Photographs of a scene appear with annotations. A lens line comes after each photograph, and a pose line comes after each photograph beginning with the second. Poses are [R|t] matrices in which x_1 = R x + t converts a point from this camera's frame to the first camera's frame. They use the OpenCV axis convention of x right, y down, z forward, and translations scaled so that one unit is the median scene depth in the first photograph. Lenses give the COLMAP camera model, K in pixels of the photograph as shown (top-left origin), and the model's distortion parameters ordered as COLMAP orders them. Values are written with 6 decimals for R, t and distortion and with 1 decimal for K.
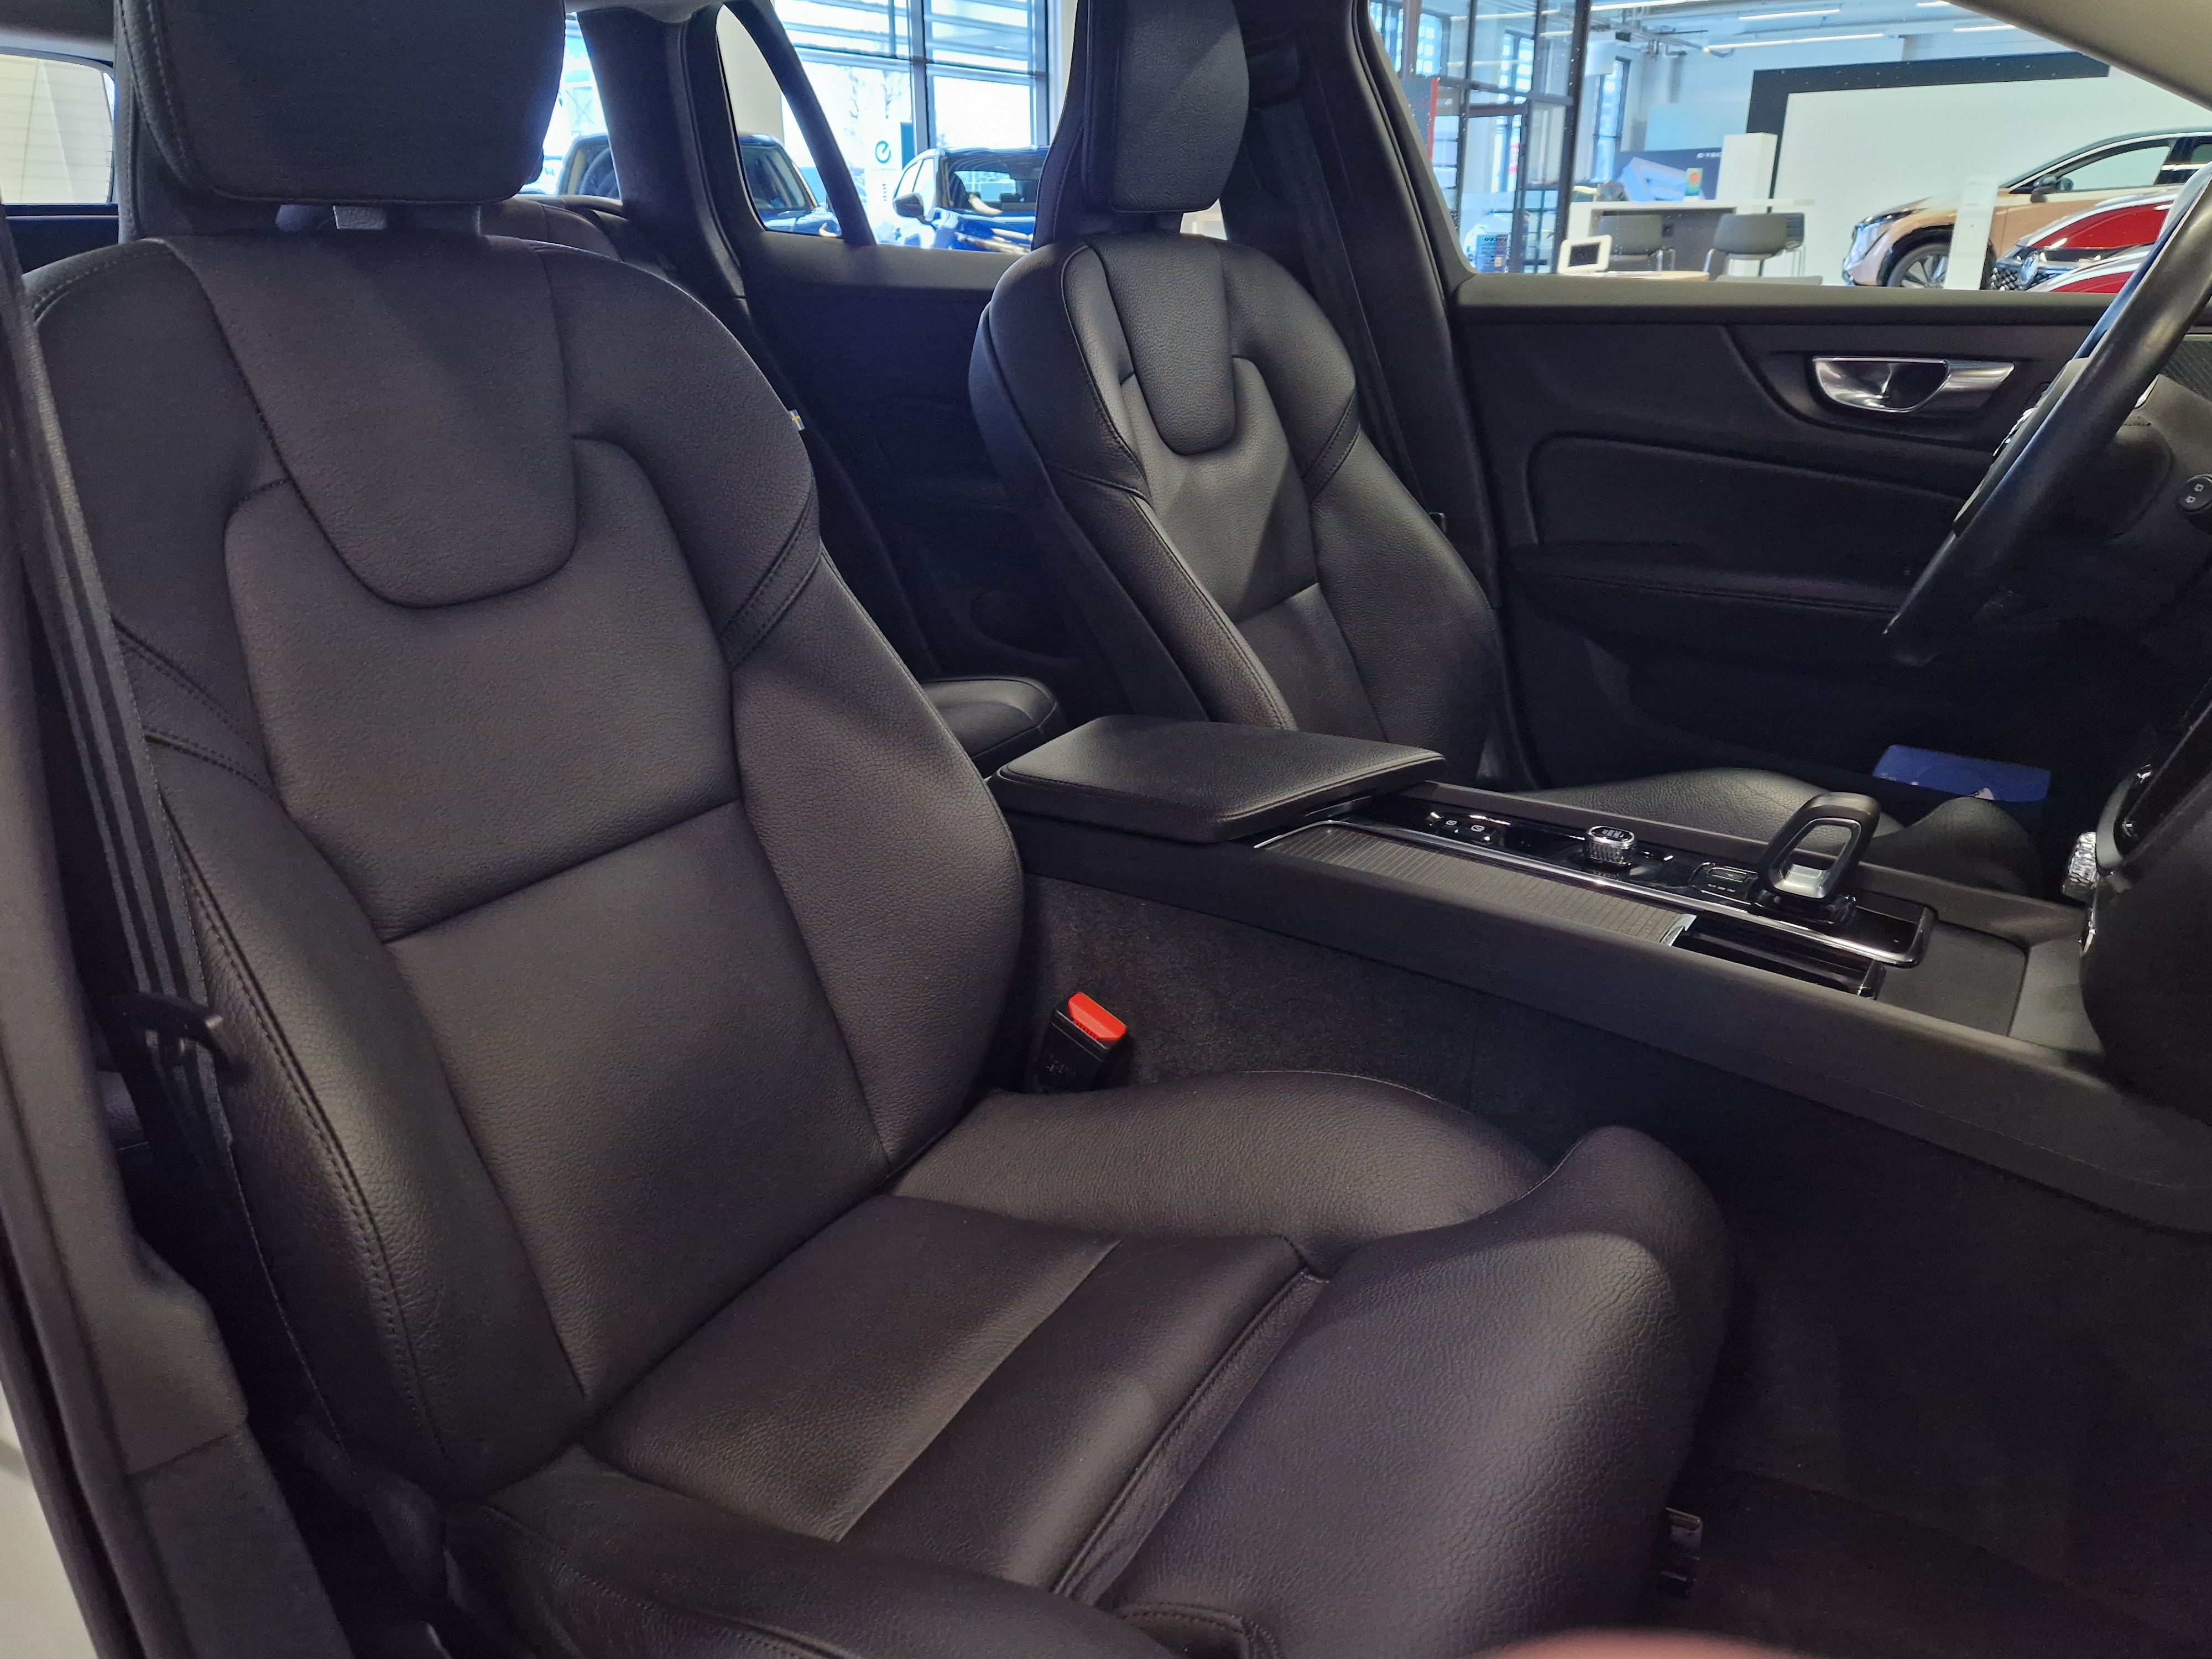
lens RADIAL K [[1508.7, 0, 1095.0], [0, 1508.7, 835.9], [0, 0, 1]] dist [0.049965, -0.031001]
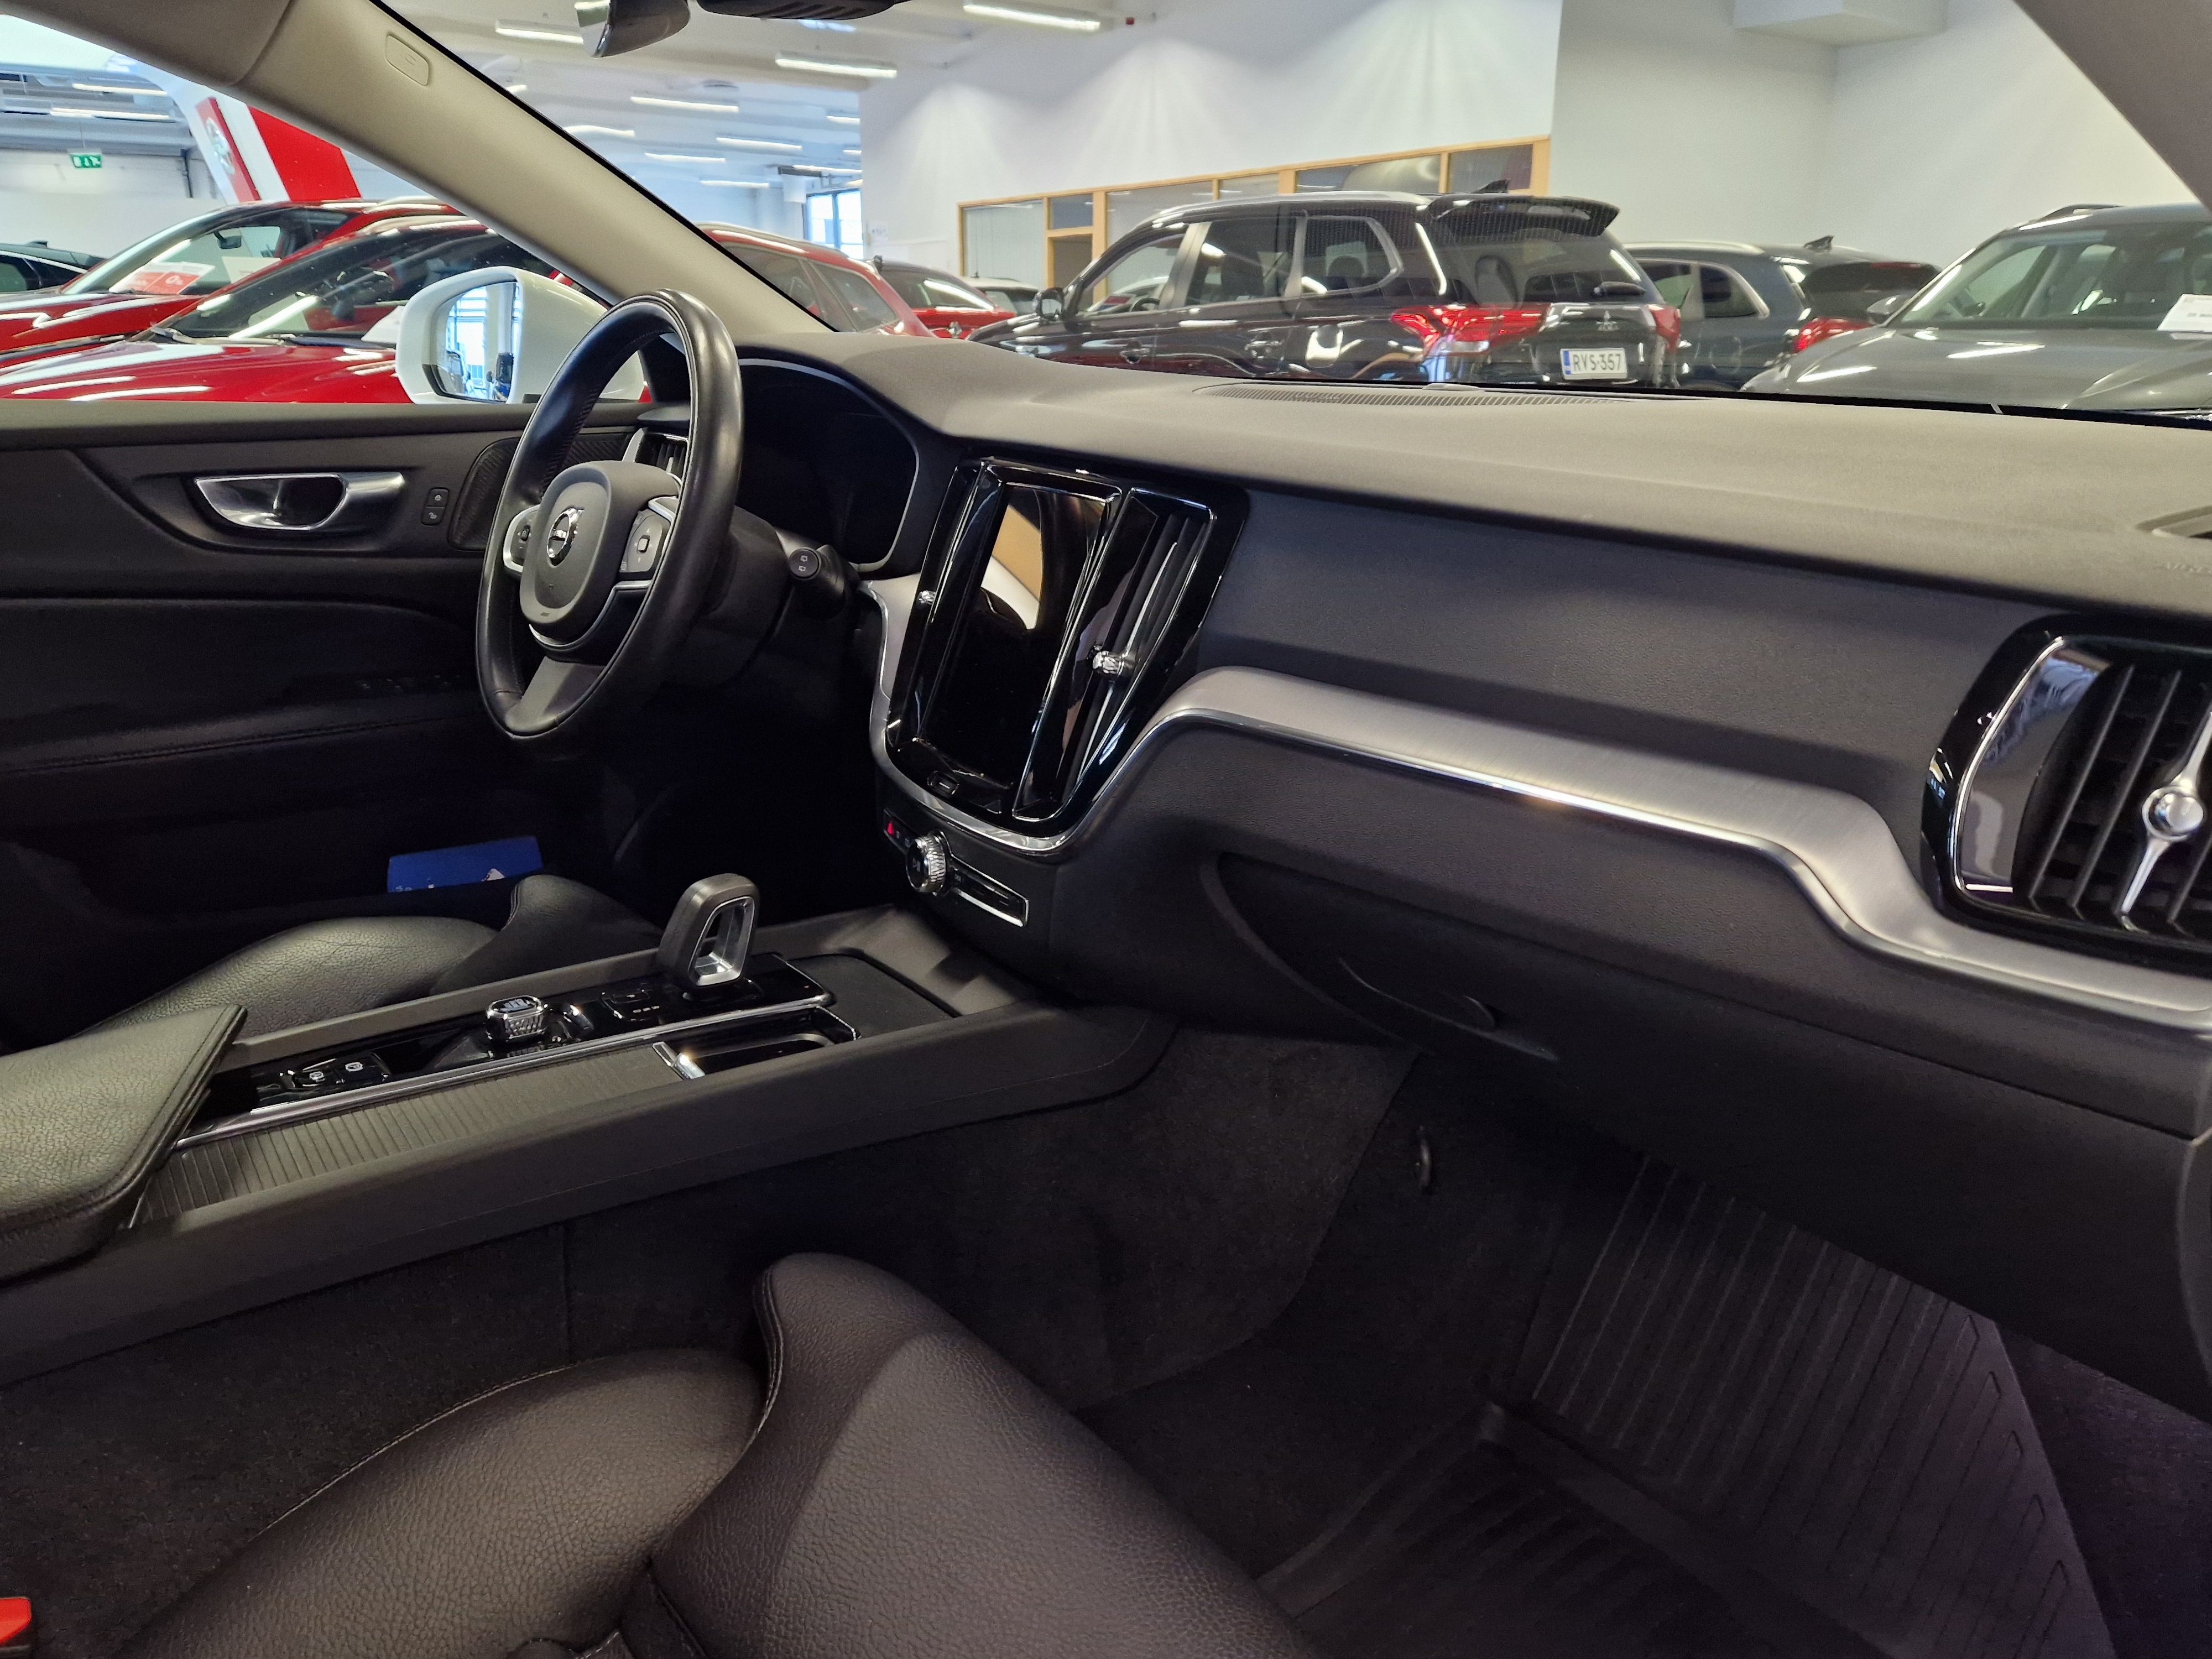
lens RADIAL K [[1508.7, 0, 1103.8], [0, 1508.7, 837.5], [0, 0, 1]] dist [0.049965, -0.031001]
pose [[0.421232, -0.279440, 0.862831, -0.142772], [0.341908, 0.930087, 0.134303, -0.053216], [-0.840037, 0.238436, 0.487325, 0.156858]]
